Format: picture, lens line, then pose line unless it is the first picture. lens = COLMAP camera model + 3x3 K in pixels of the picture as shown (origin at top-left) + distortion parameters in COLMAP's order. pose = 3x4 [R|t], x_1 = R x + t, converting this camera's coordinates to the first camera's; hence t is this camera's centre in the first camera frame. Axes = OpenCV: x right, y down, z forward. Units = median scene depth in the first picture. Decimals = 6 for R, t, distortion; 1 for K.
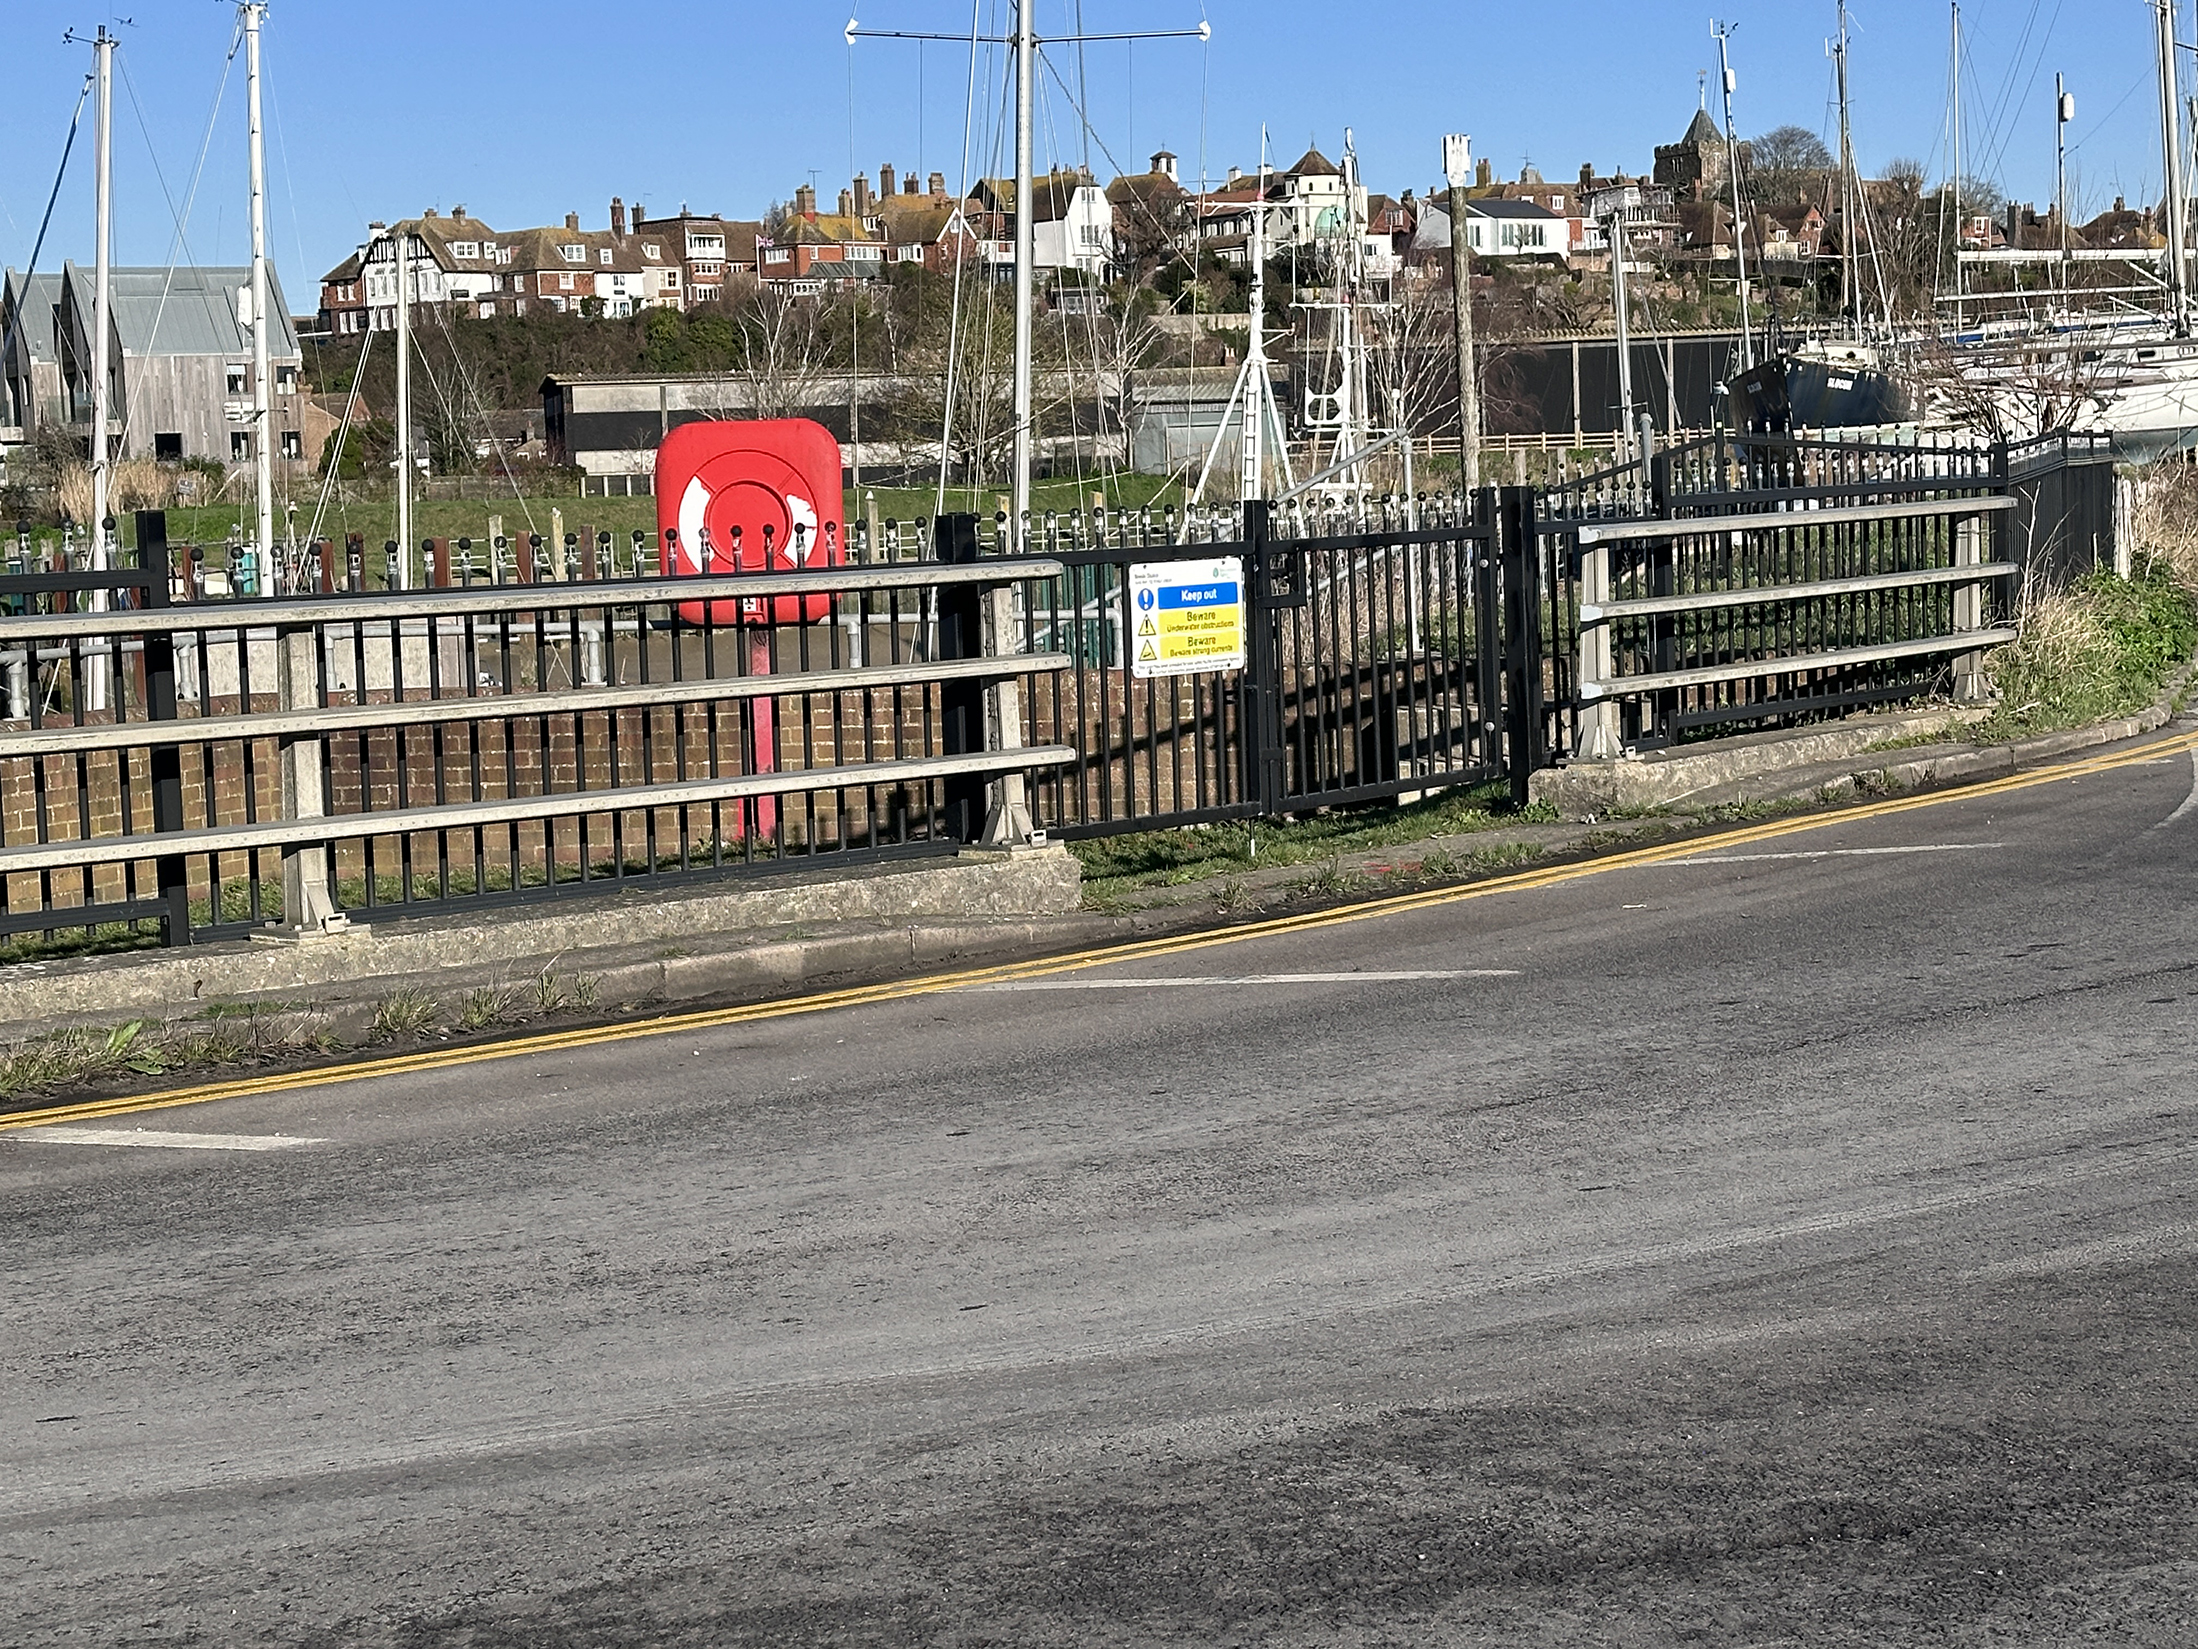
lens RADIAL K [[3996.7, 0, 1108.7], [0, 3996.7, 816.4], [0, 0, 1]] dist [0.135782, 0.000000]
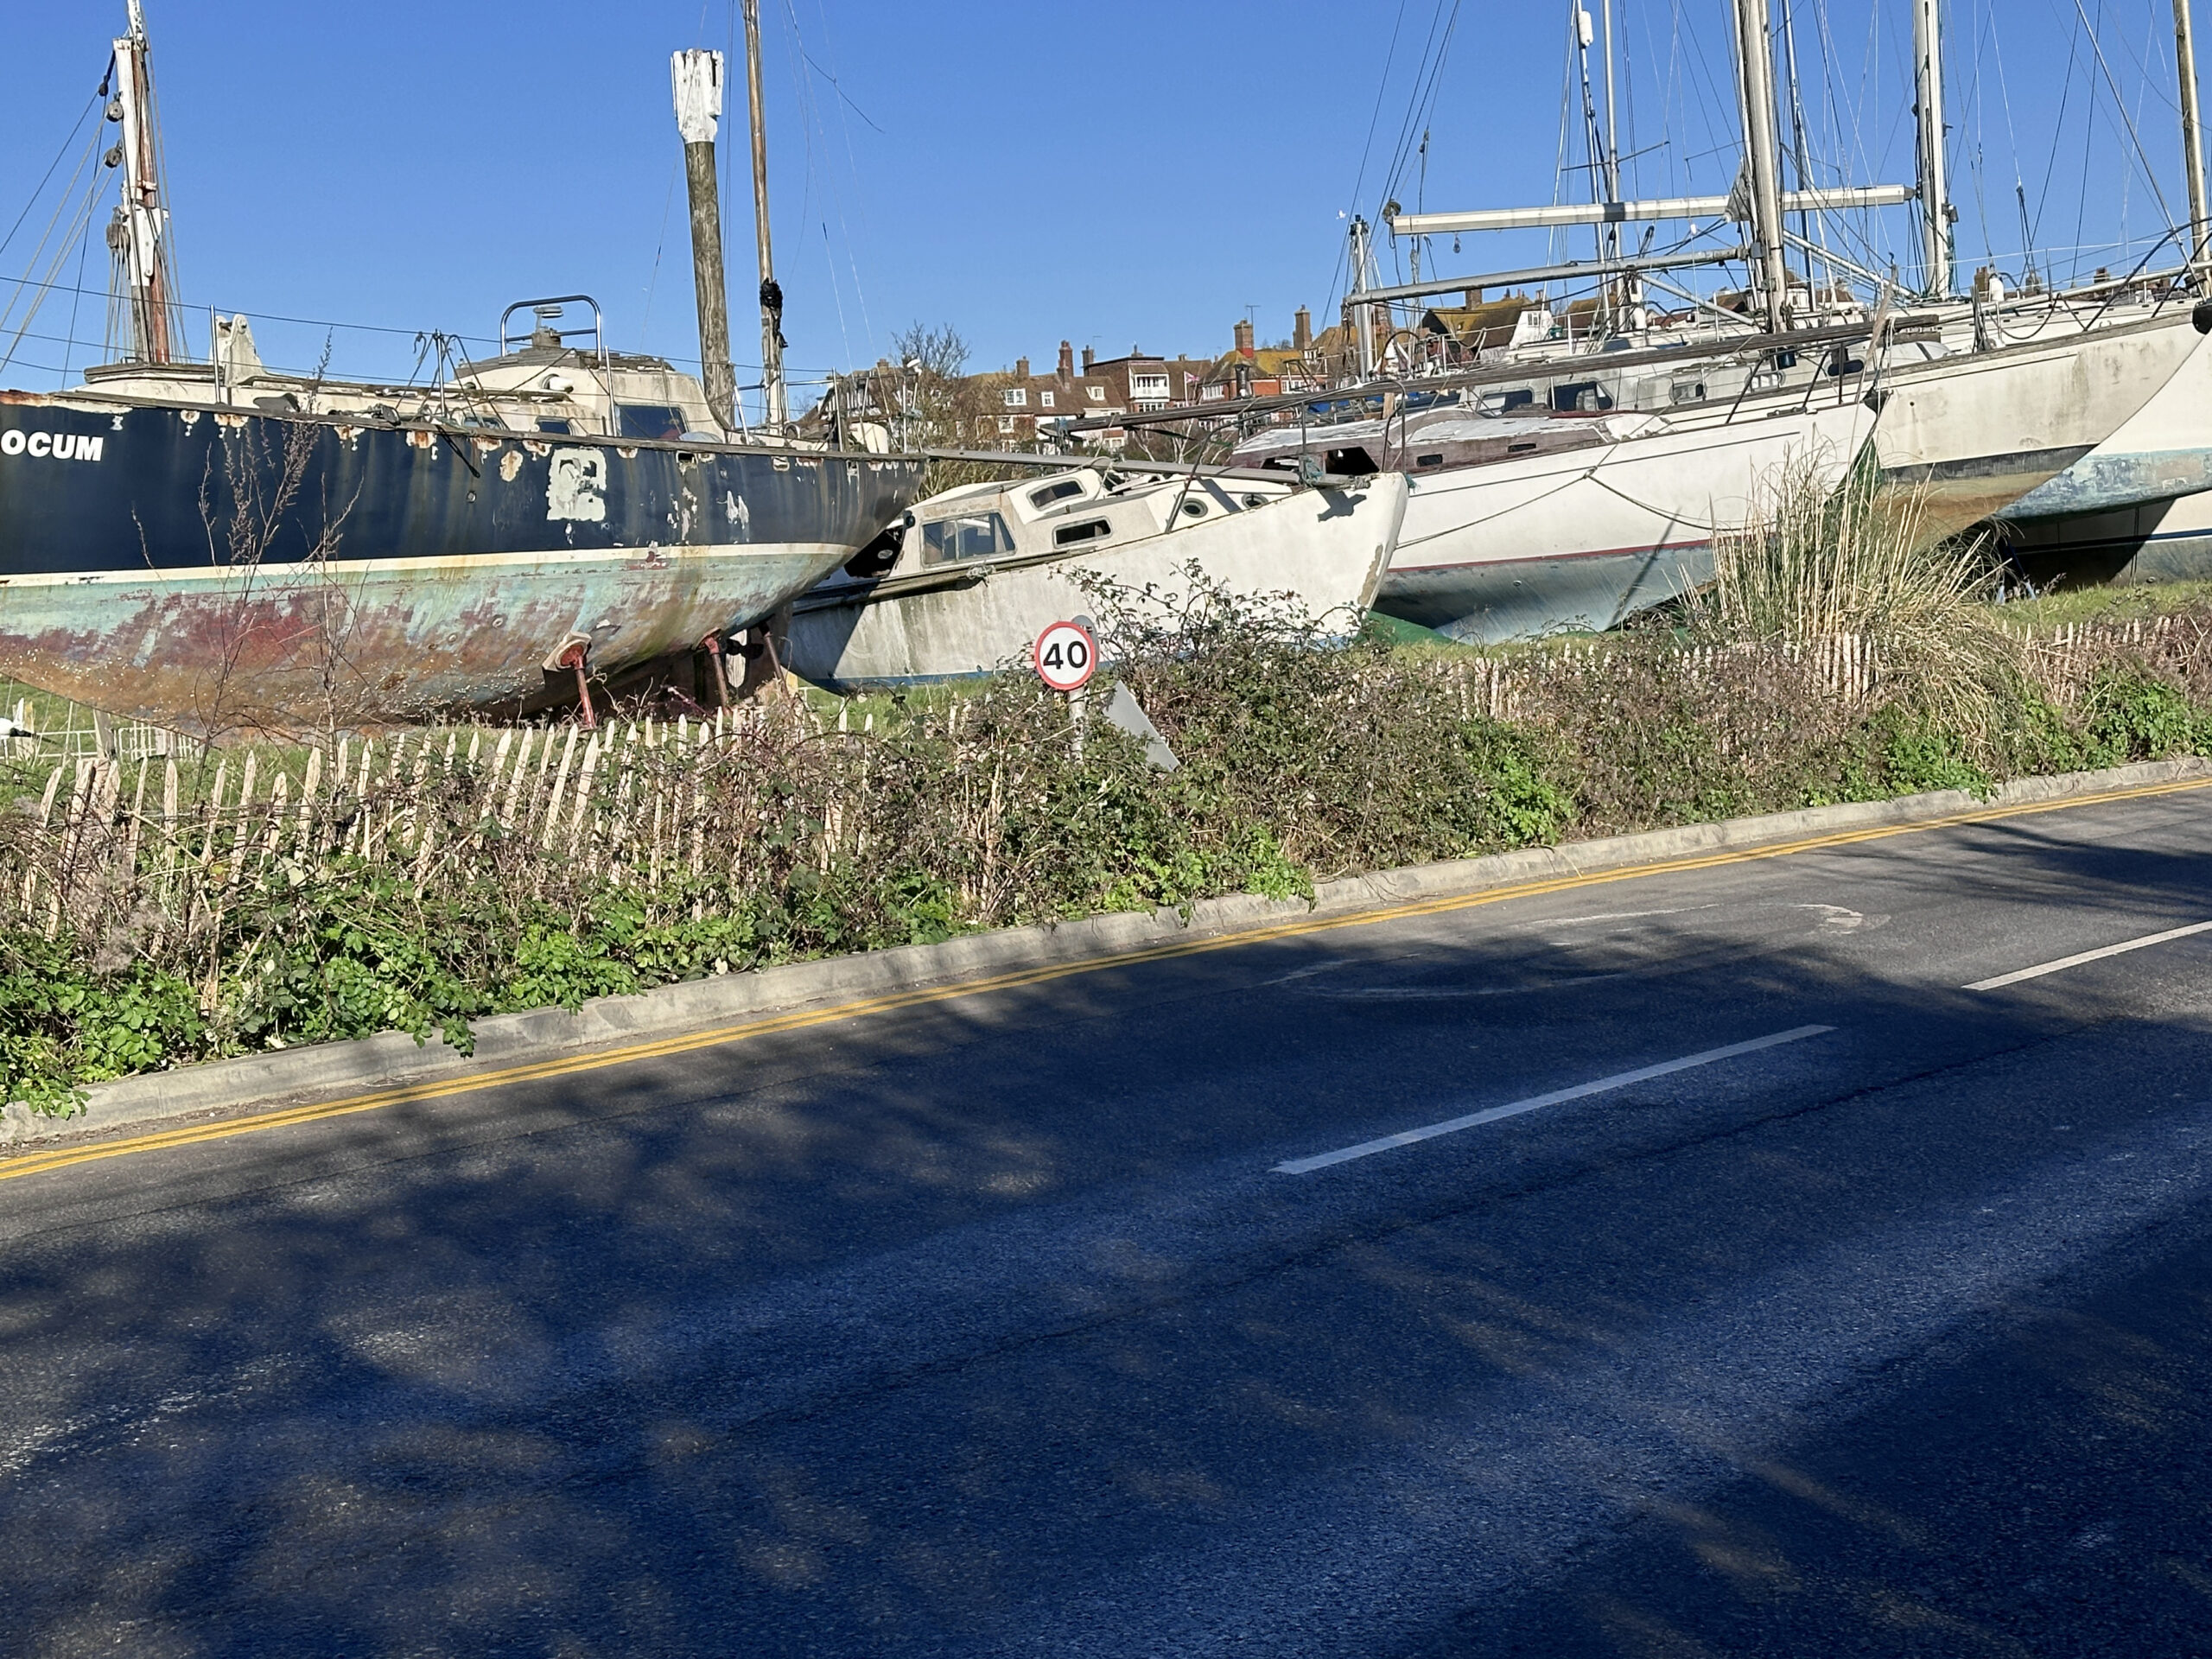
lens RADIAL K [[3548.2, 0, 1119.0], [0, 3548.2, 830.2], [0, 0, 1]] dist [0.161687, 0.000000]
pose [[0.980026, -0.007878, -0.198712, 0.067113], [0.003642, 0.999758, -0.021673, -0.012425], [0.198835, 0.020516, 0.979818, 0.134304]]
